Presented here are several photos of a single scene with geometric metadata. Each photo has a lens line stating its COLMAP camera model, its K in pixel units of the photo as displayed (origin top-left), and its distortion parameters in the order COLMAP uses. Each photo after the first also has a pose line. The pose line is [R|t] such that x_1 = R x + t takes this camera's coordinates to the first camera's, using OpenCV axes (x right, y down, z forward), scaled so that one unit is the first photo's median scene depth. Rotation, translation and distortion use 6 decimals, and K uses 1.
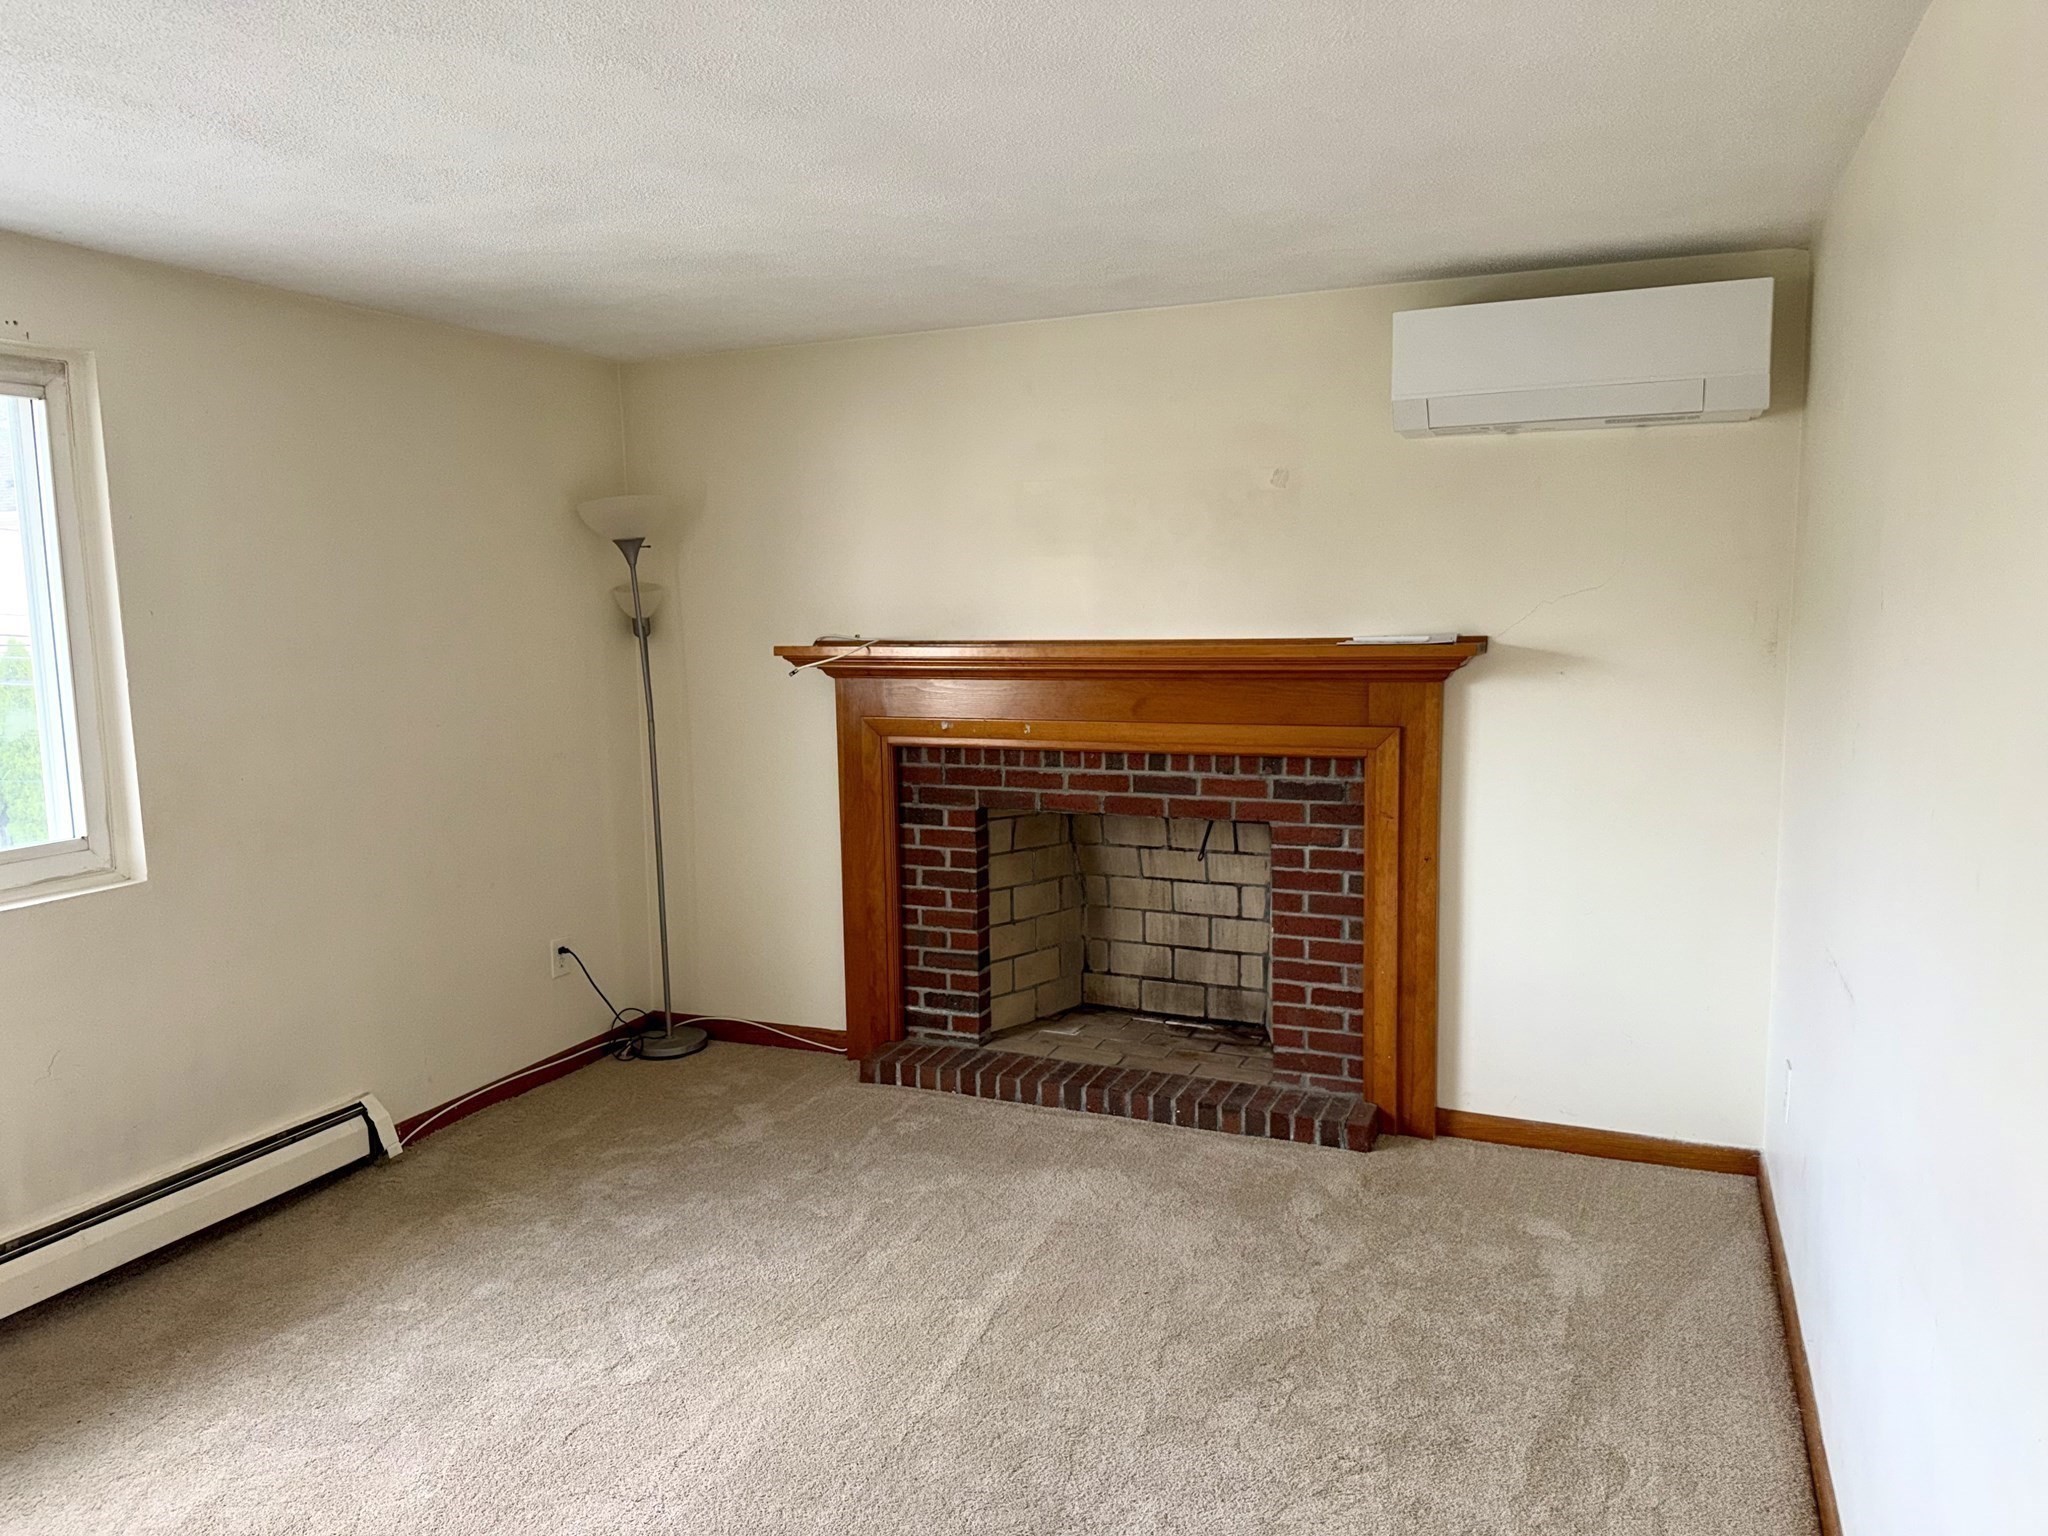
lens RADIAL K [[1441.2, 0, 1024.0], [0, 1441.2, 768.0], [0, 0, 1]] dist [0.144513, -0.219247]
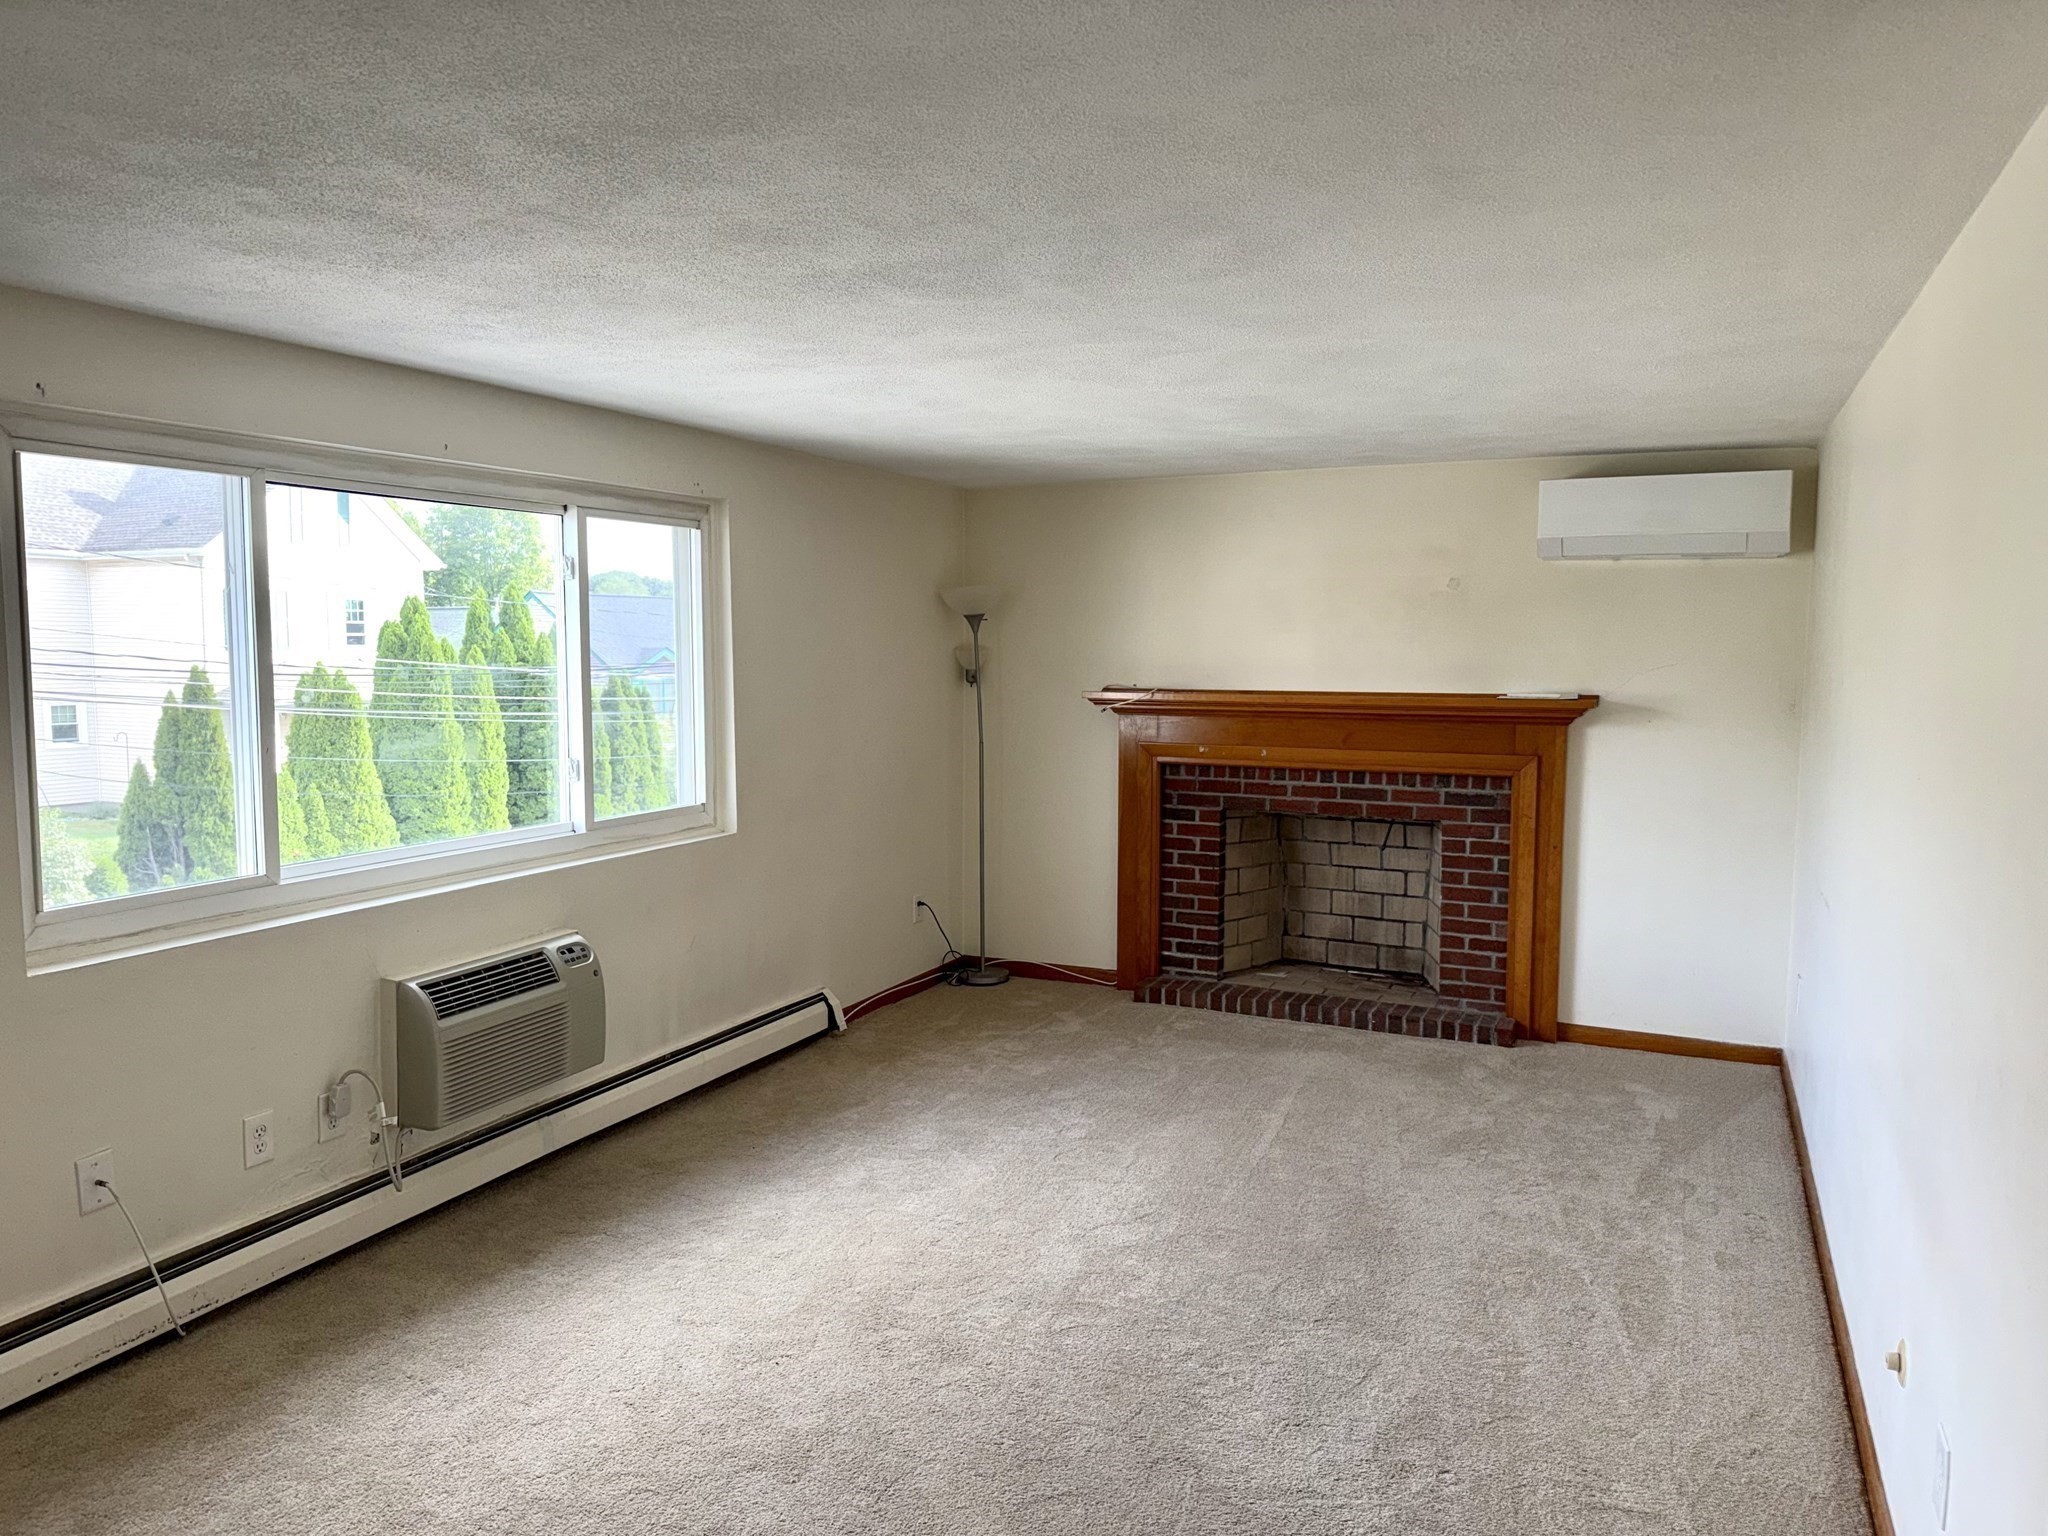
lens RADIAL K [[1453.1, 0, 1024.2], [0, 1453.1, 763.2], [0, 0, 1]] dist [0.146323, -0.272828]
pose [[0.999448, 0.023222, -0.023746, -0.212065], [-0.024050, 0.999090, -0.035213, 0.041916], [0.022907, 0.035765, 0.999098, -0.467911]]
